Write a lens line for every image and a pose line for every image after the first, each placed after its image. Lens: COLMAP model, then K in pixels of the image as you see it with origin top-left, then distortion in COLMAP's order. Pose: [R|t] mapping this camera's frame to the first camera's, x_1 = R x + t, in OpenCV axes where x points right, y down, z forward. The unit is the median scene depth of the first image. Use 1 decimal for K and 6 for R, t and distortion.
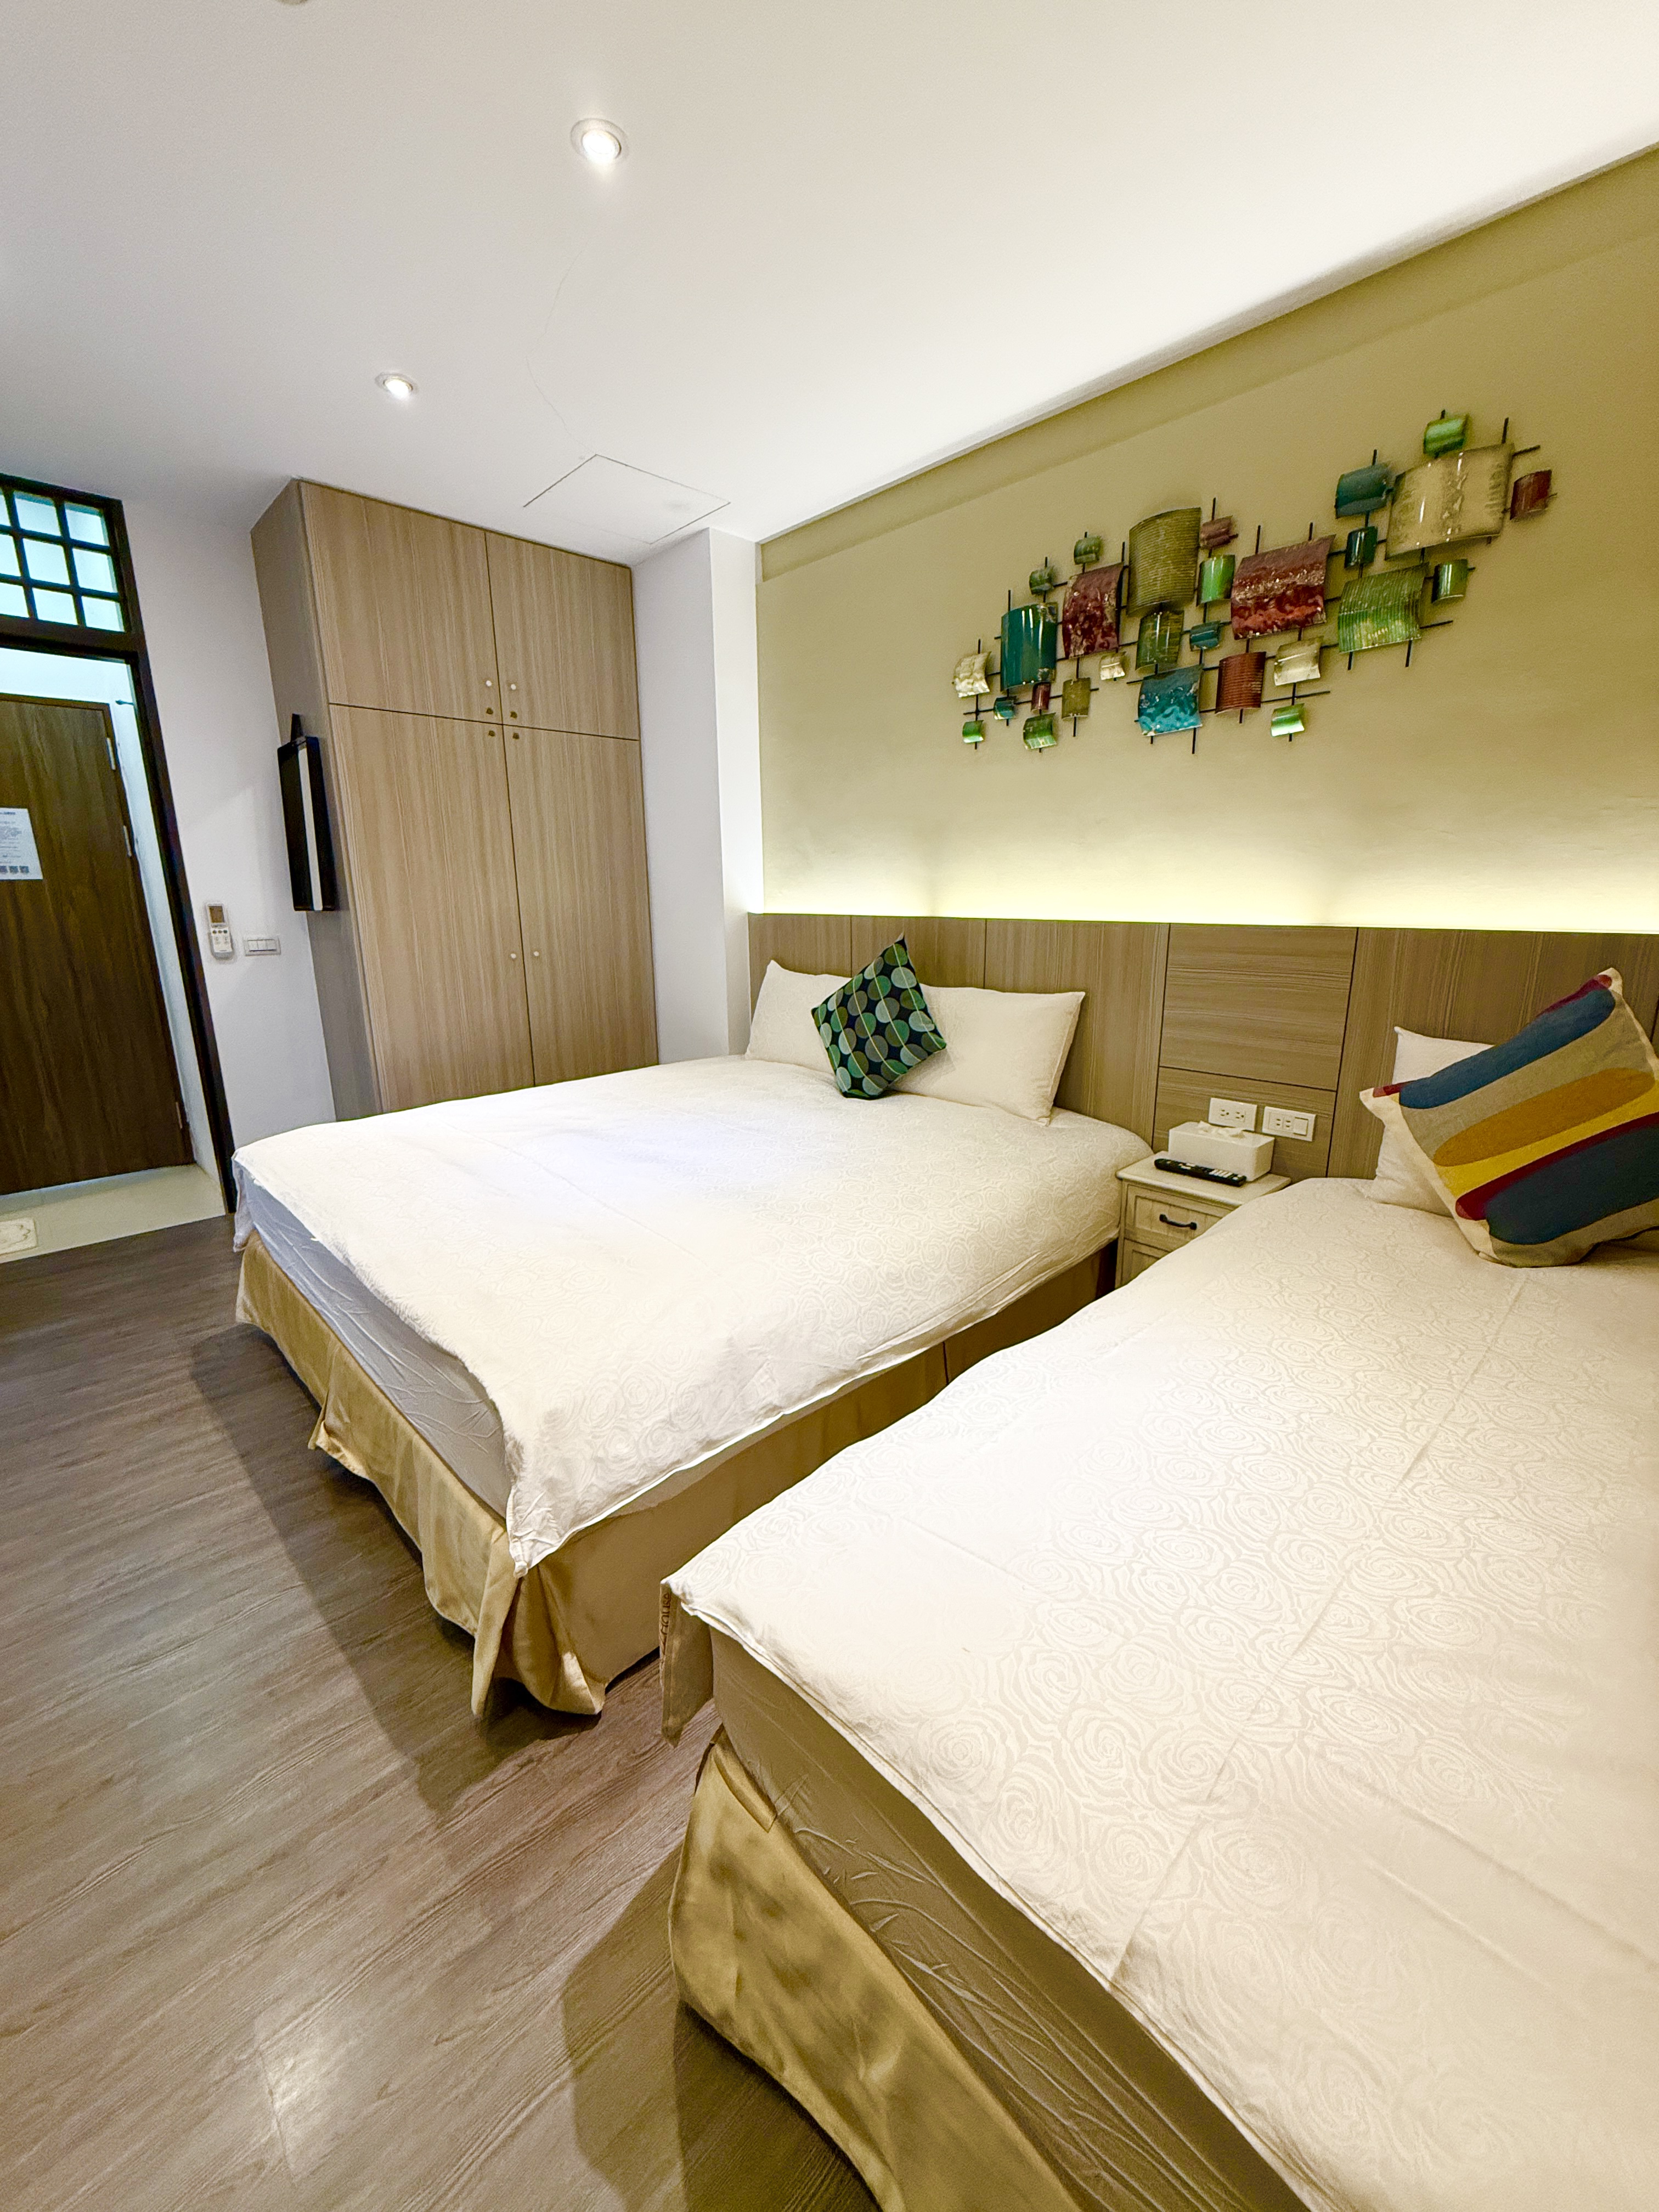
lens RADIAL K [[883.3, 0, 834.2], [0, 883.3, 1102.6], [0, 0, 1]] dist [-0.000640, 0.000315]
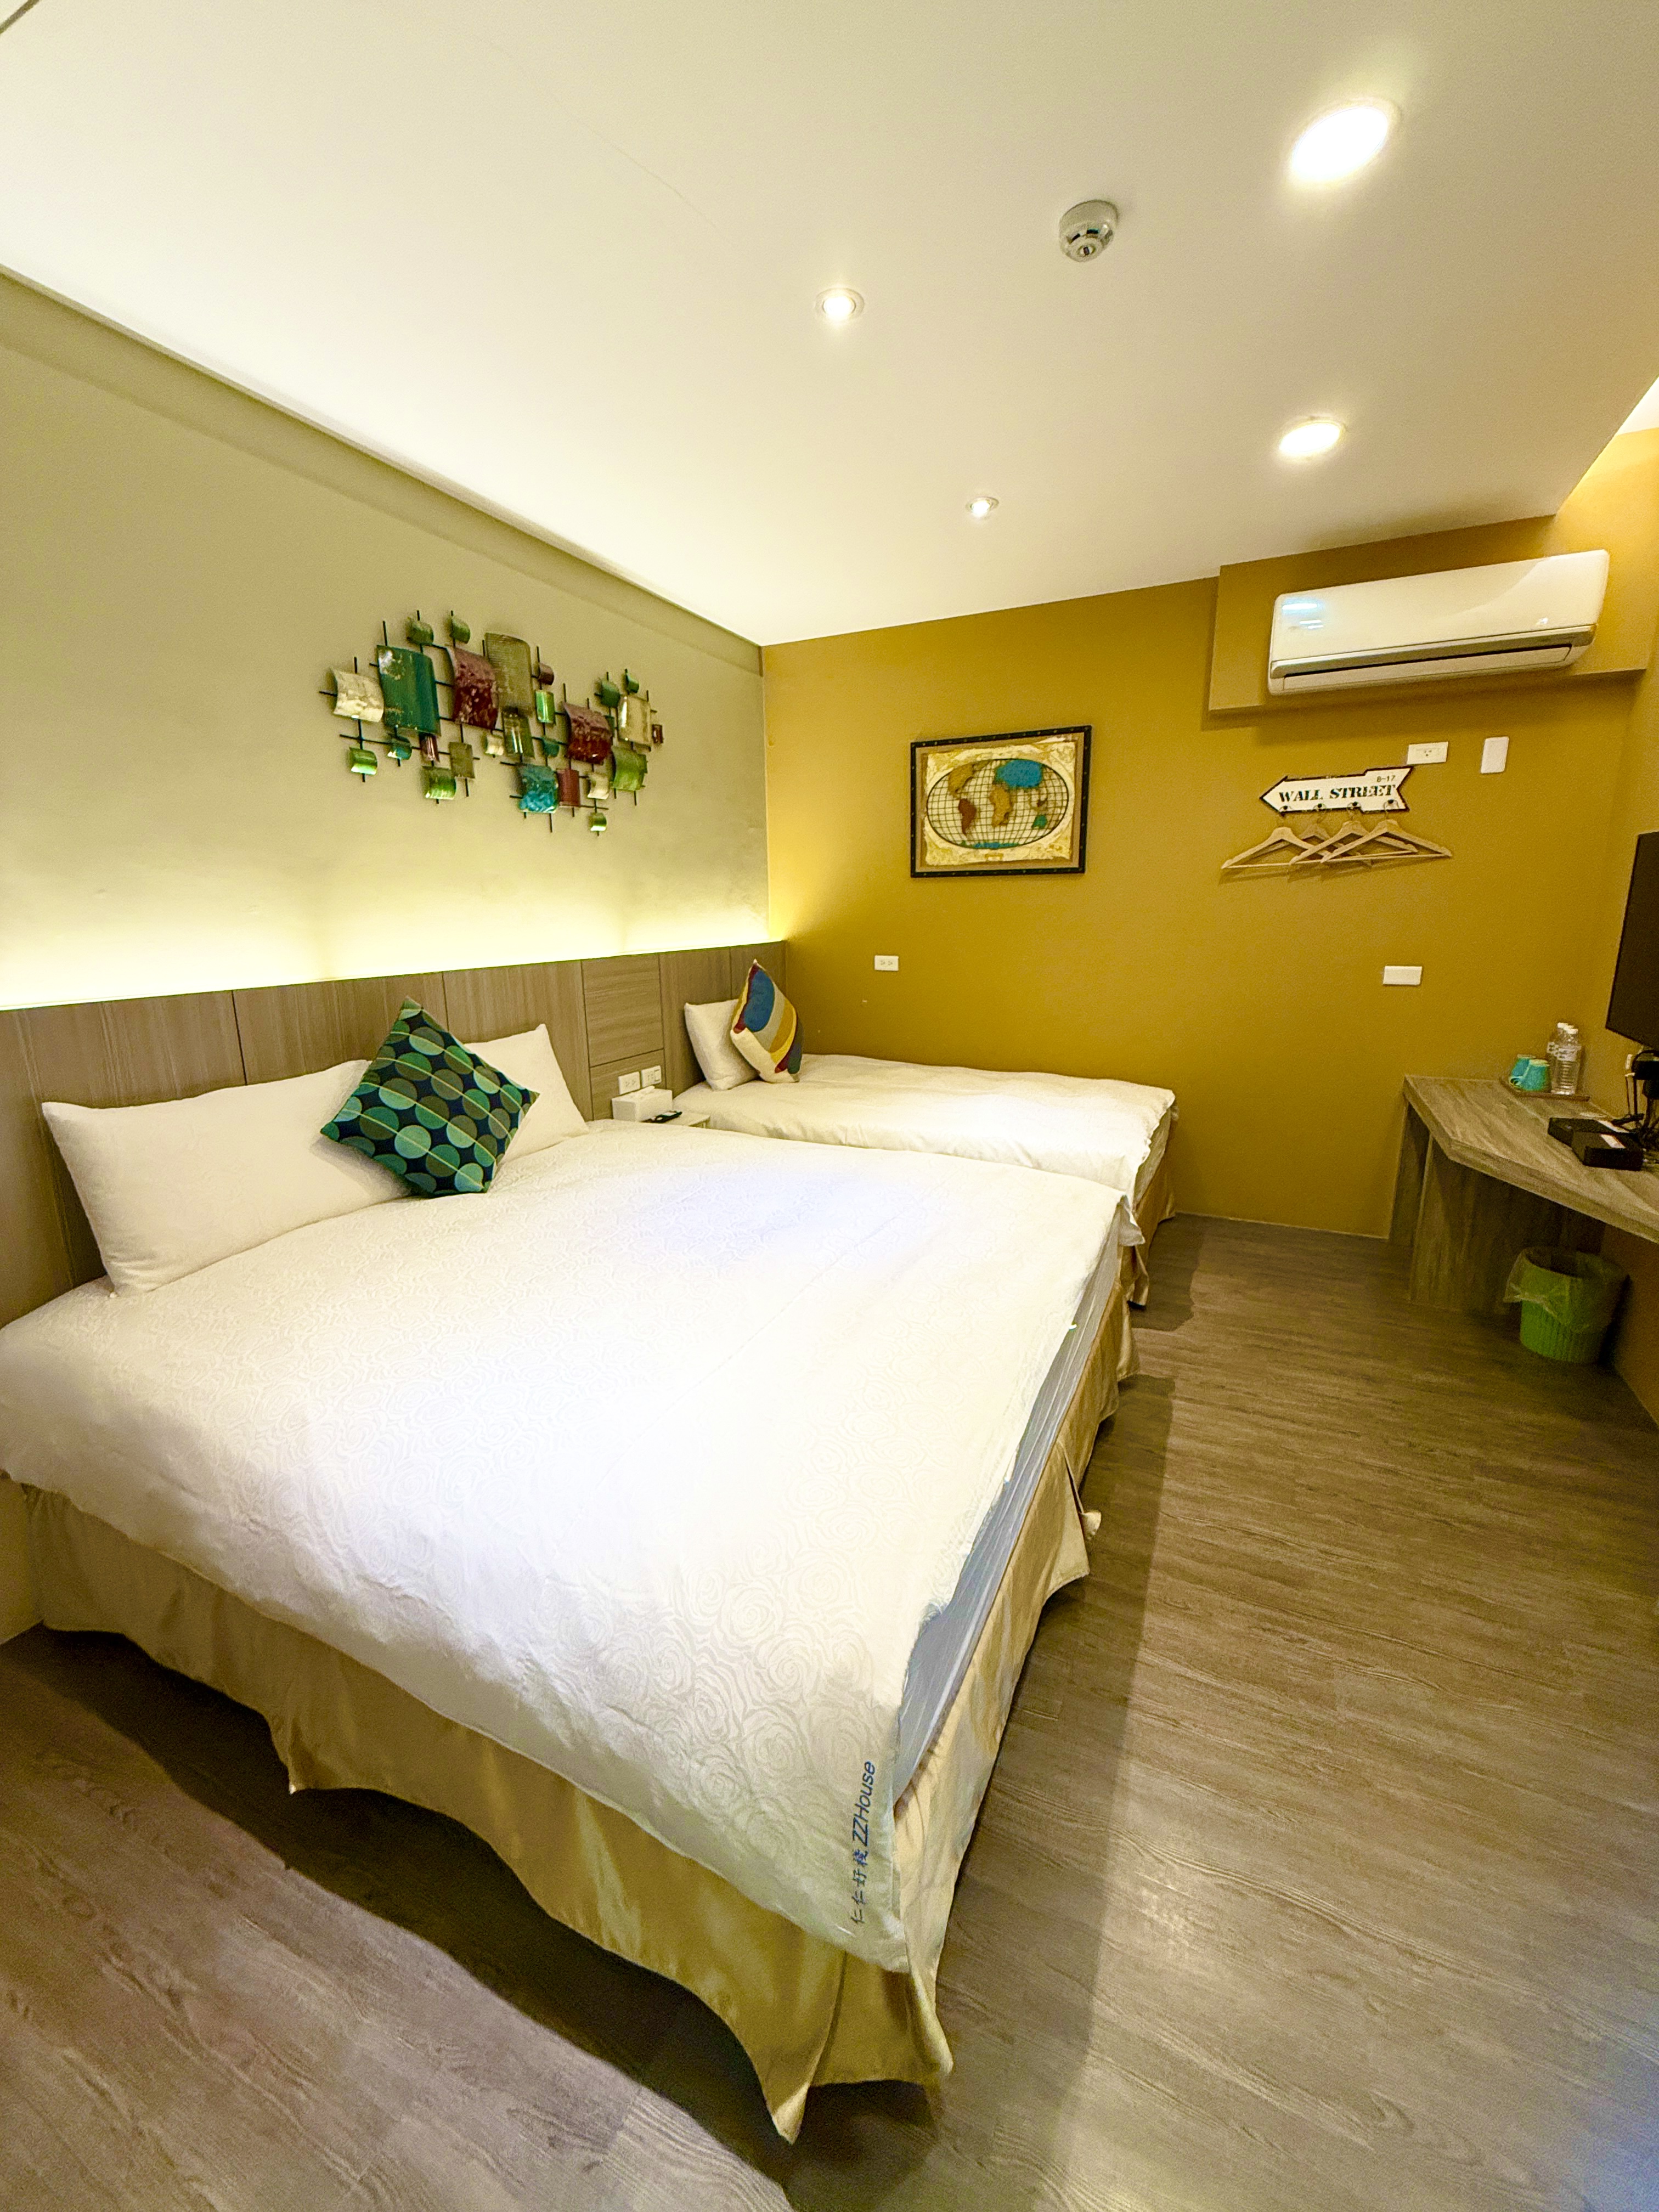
lens RADIAL K [[883.3, 0, 834.2], [0, 883.3, 1102.6], [0, 0, 1]] dist [-0.000640, 0.000315]
pose [[-0.355084, -0.194752, 0.914323, -1.069651], [0.235218, 0.927979, 0.289010, -0.315019], [-0.904758, 0.317688, -0.283702, 1.166638]]
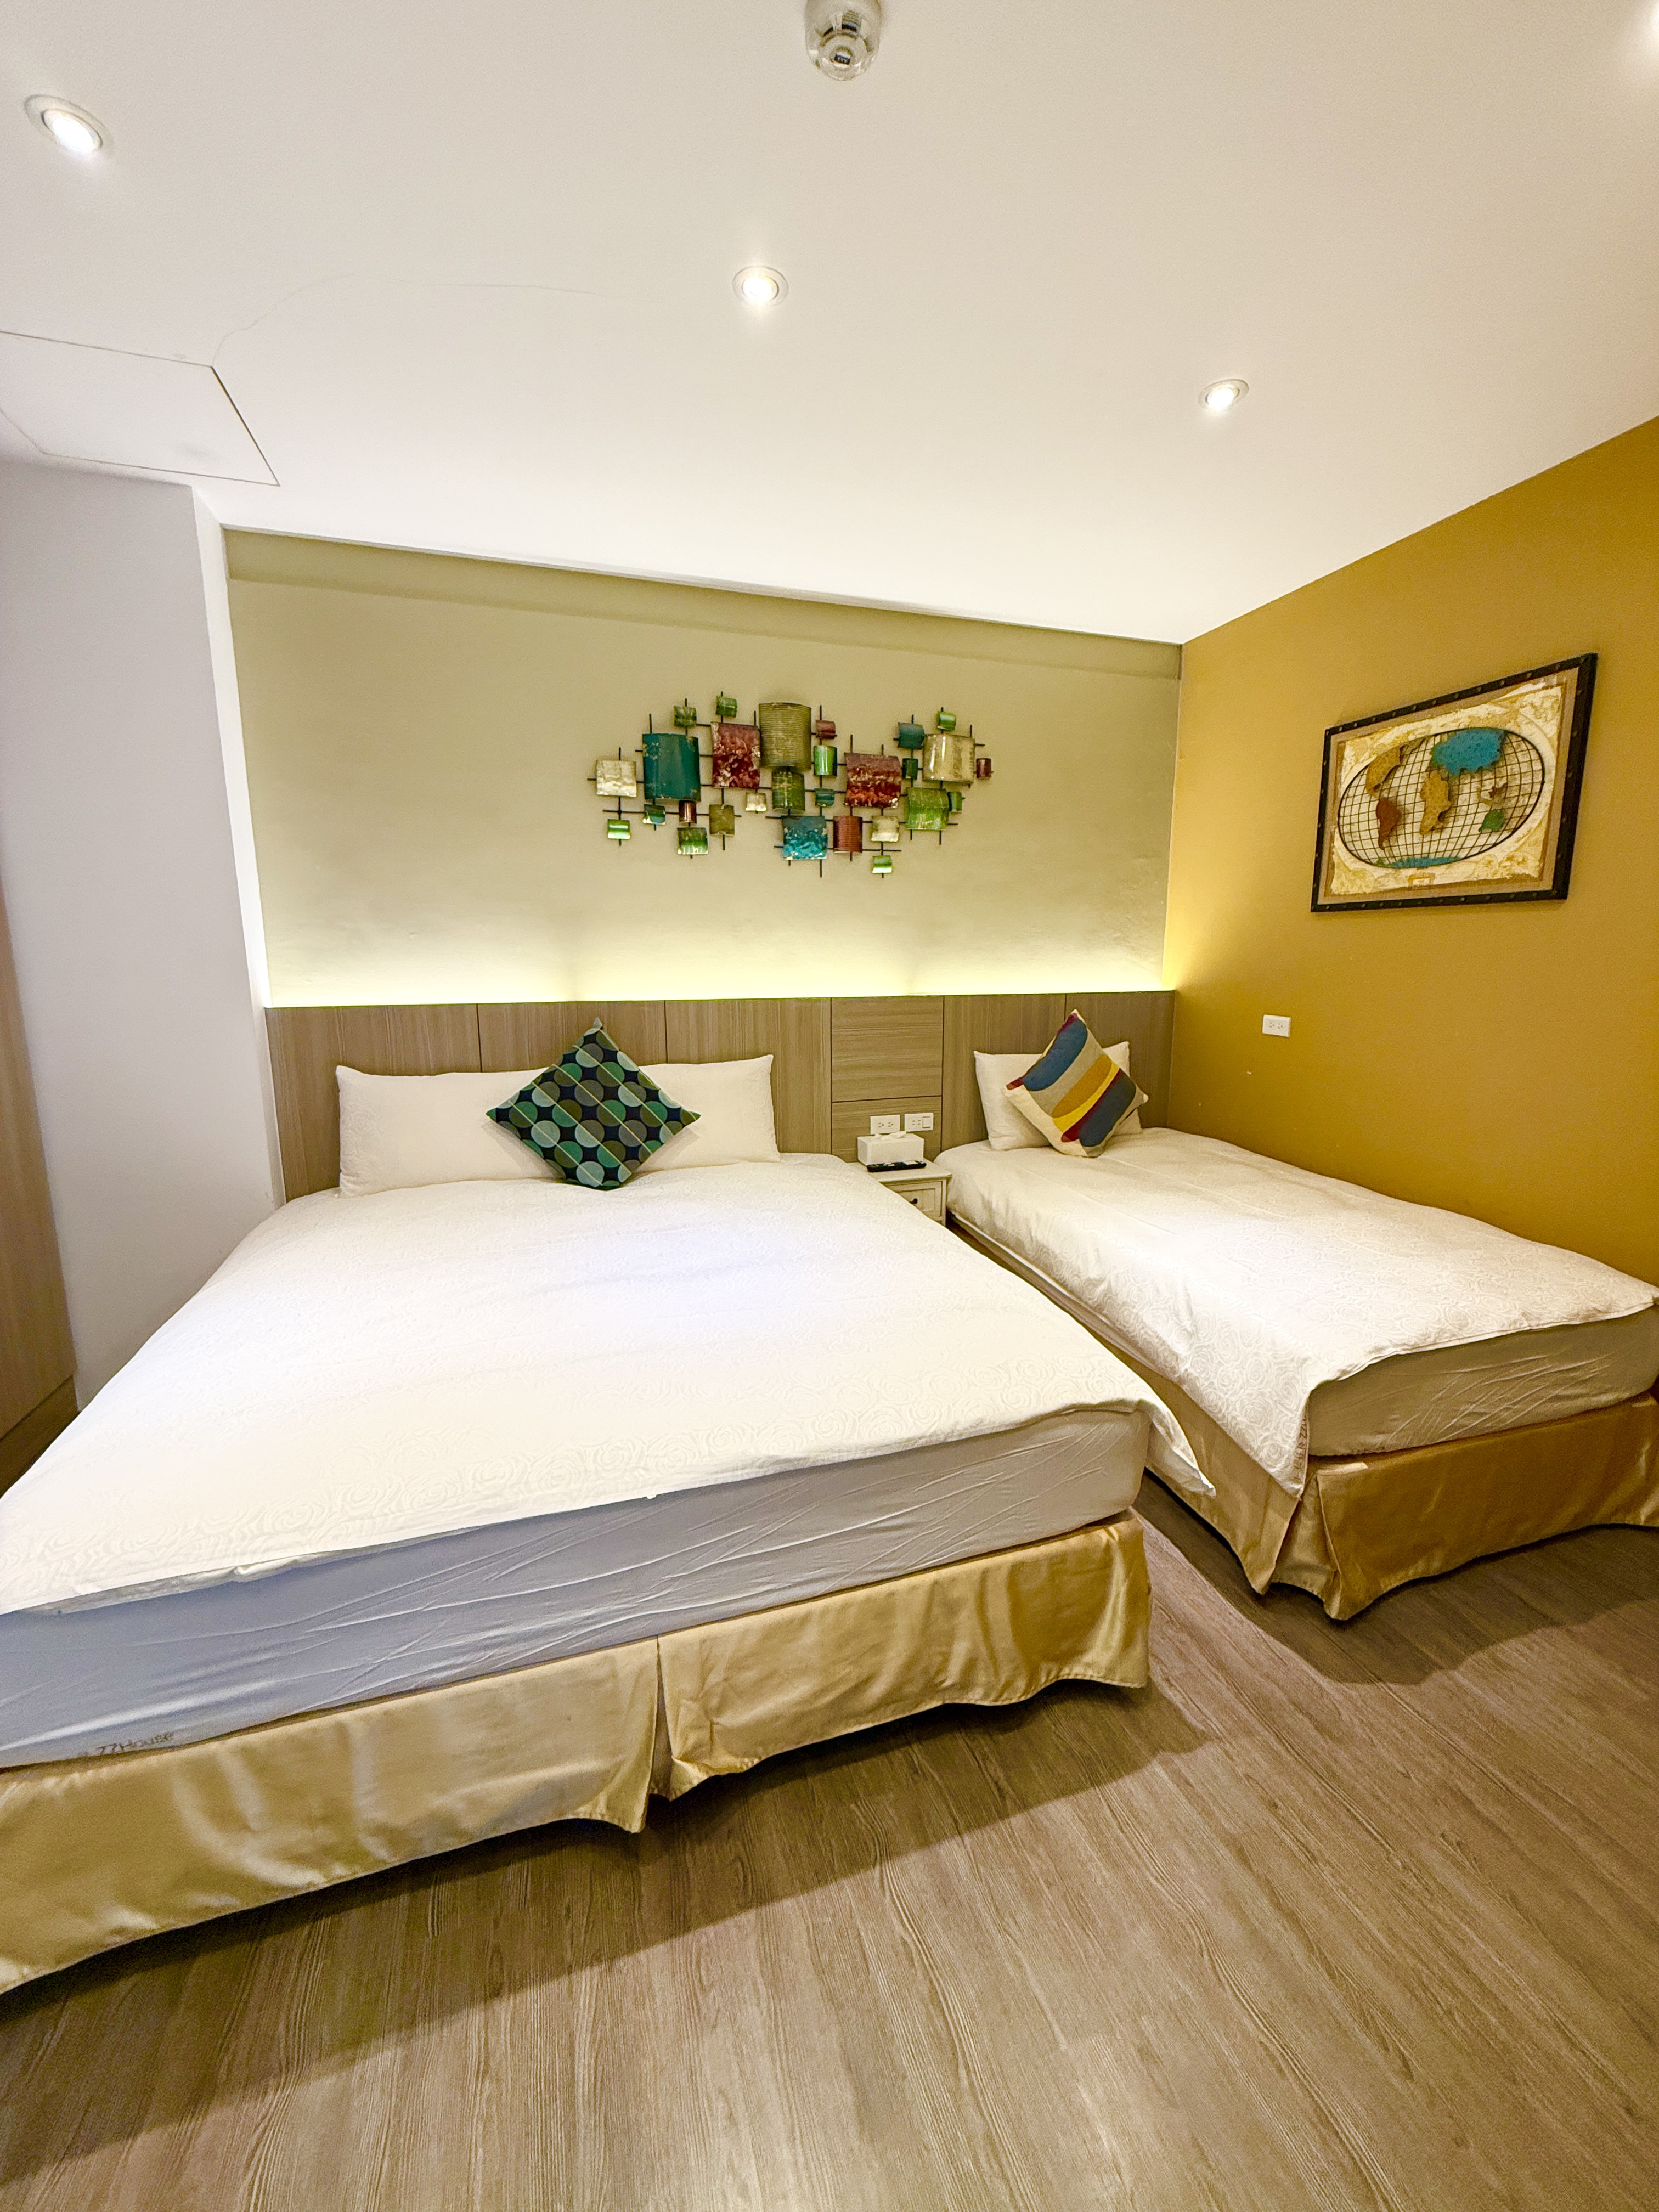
lens RADIAL K [[883.3, 0, 834.2], [0, 883.3, 1102.6], [0, 0, 1]] dist [-0.000640, 0.000315]
pose [[0.435113, -0.145974, 0.888464, -0.908963], [0.211596, 0.975712, 0.056683, -0.127700], [-0.875159, 0.163332, 0.455432, 0.422401]]
